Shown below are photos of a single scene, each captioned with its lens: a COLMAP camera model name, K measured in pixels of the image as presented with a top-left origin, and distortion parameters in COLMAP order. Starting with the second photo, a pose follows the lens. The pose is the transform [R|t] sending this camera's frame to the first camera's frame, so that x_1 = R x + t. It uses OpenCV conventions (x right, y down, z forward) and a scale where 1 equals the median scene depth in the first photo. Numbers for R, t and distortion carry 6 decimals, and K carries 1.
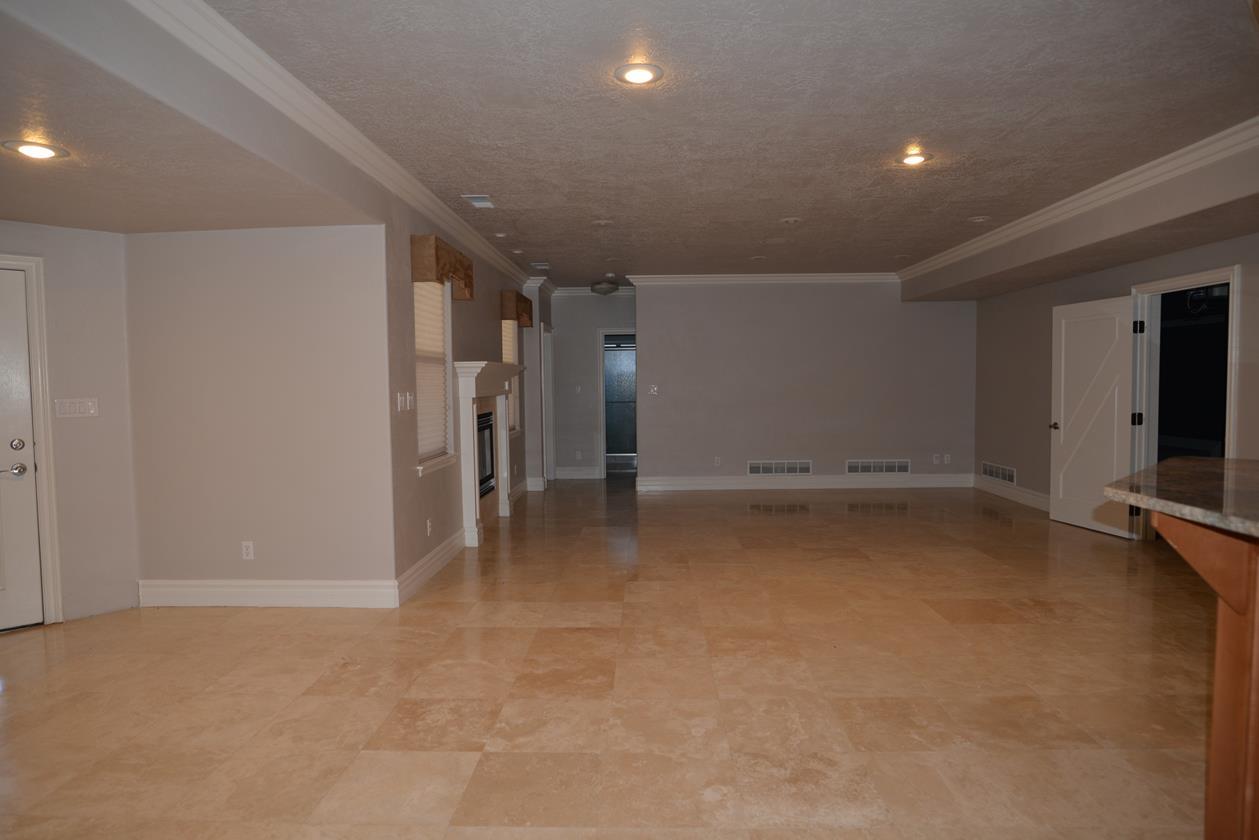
lens RADIAL K [[722.9, 0, 631.4], [0, 722.9, 421.2], [0, 0, 1]] dist [-0.036531, 0.014032]
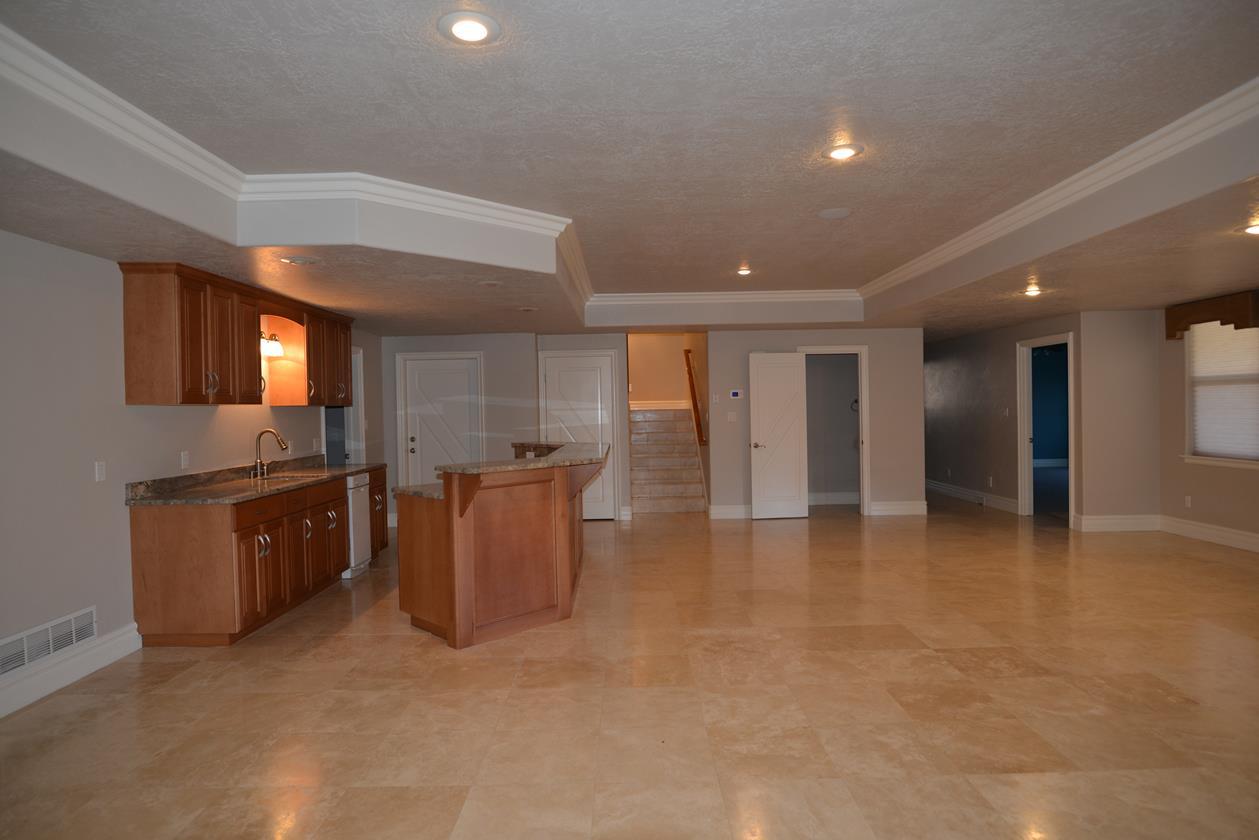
lens RADIAL K [[722.9, 0, 630.0], [0, 722.9, 414.5], [0, 0, 1]] dist [-0.036531, 0.014032]
pose [[-0.999139, 0.030965, -0.027608, 0.353766], [0.029095, 0.997411, 0.065756, -0.118438], [0.029573, 0.064896, -0.997454, 1.904223]]
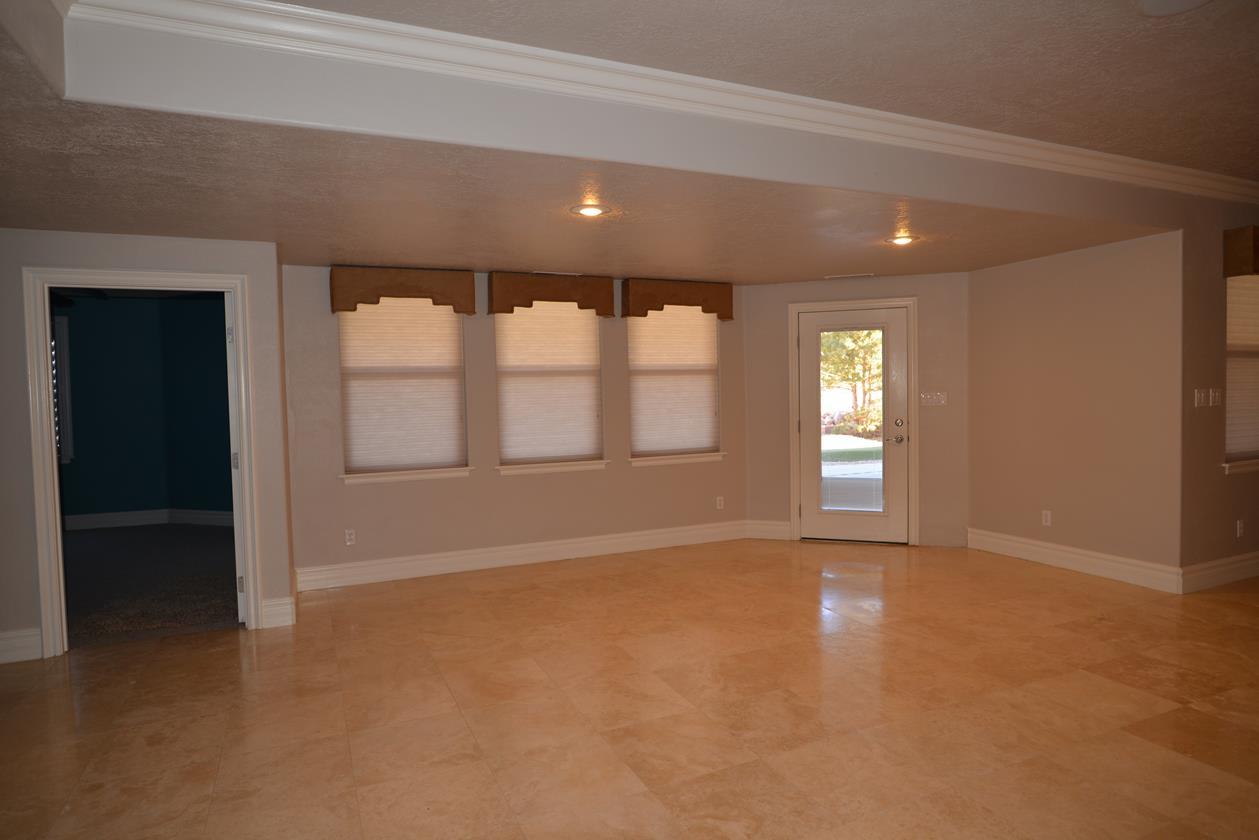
lens RADIAL K [[722.9, 0, 629.8], [0, 722.9, 408.4], [0, 0, 1]] dist [-0.036531, 0.014032]
pose [[0.439219, 0.024807, -0.898037, 0.311748], [-0.033284, 0.999382, 0.011328, 0.004504], [0.897763, 0.024915, 0.439773, -0.230661]]
